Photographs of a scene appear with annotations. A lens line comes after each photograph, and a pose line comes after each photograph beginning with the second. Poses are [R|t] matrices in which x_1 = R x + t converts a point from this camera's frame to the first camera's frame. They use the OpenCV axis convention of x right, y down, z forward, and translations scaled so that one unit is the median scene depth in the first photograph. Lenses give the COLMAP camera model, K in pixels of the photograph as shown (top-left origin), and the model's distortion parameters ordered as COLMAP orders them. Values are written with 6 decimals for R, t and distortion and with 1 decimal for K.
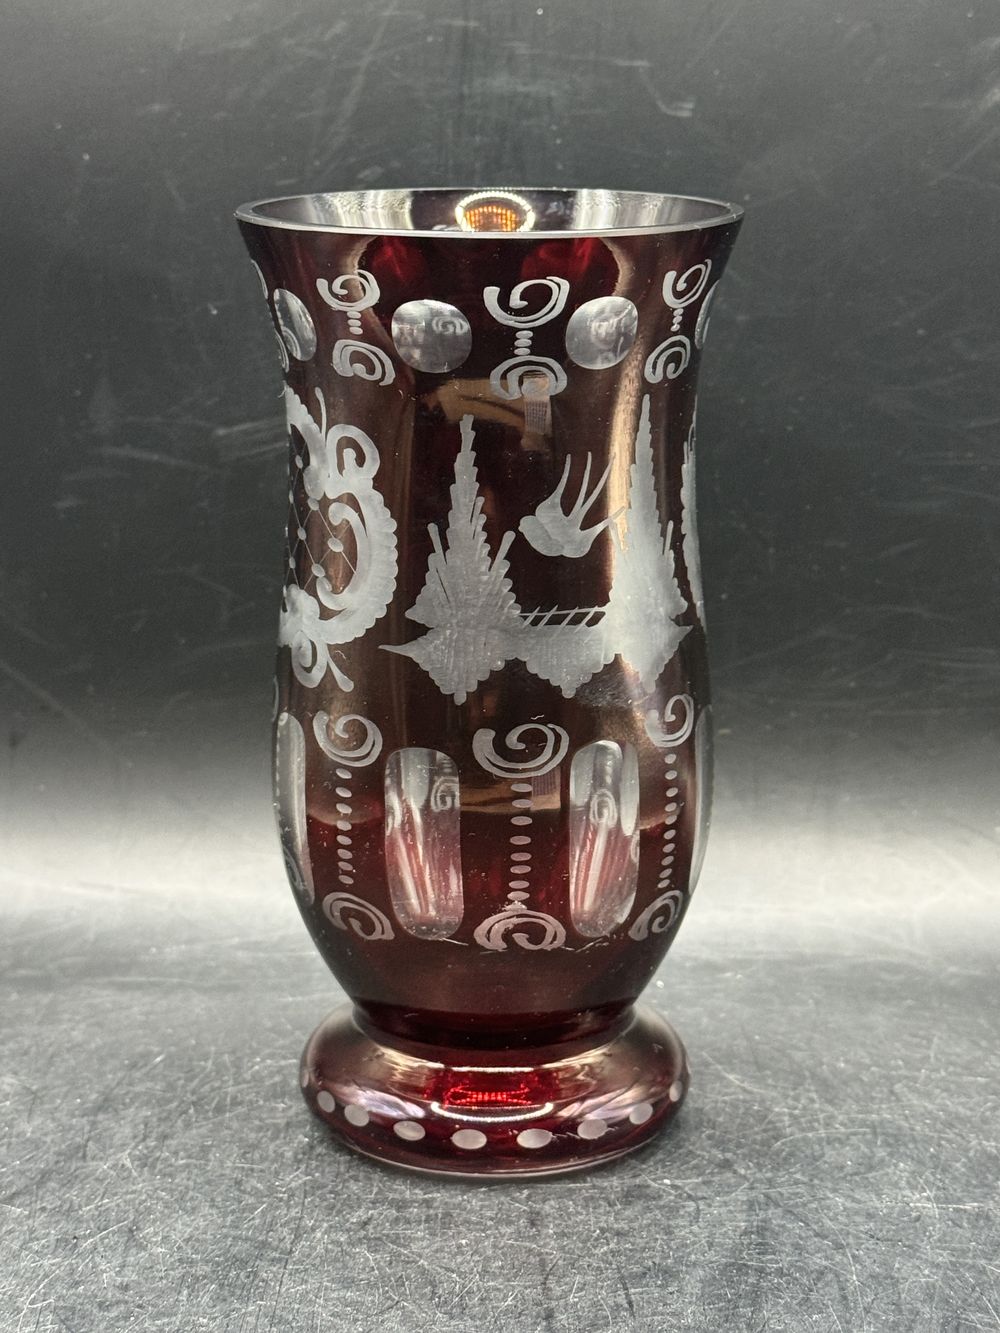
lens RADIAL K [[2612.7, 0, 498.1], [0, 2612.7, 671.9], [0, 0, 1]] dist [0.109571, 0.000000]
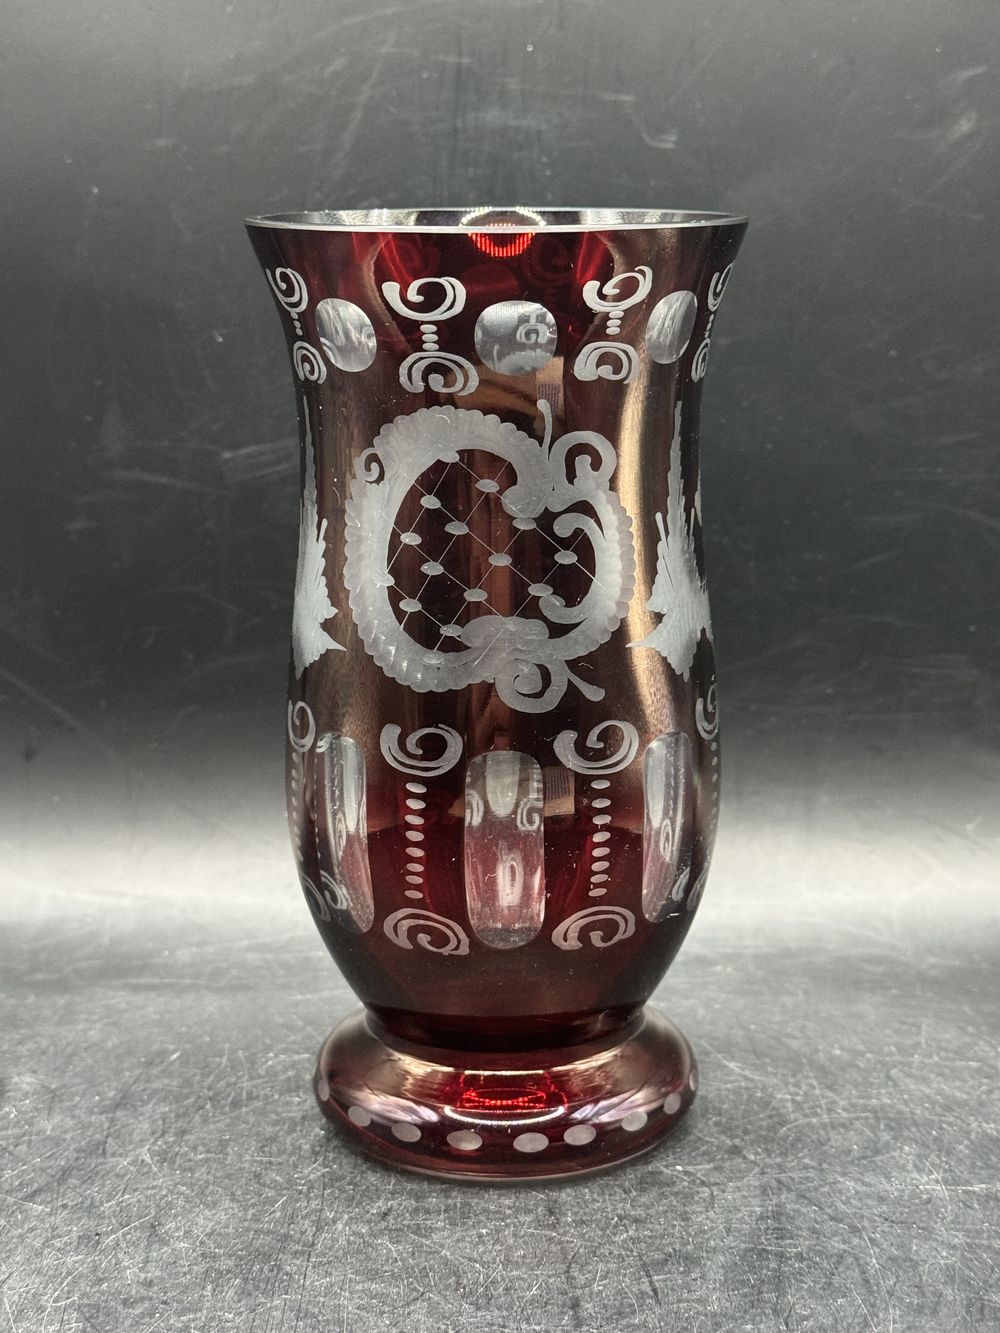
lens RADIAL K [[2278.2, 0, 500.1], [0, 2278.2, 673.6], [0, 0, 1]] dist [0.111843, 0.000000]
pose [[0.999608, -0.010979, 0.025744, -0.023399], [0.011541, 0.999696, -0.021800, 0.018646], [-0.025497, 0.022089, 0.999431, 0.096806]]
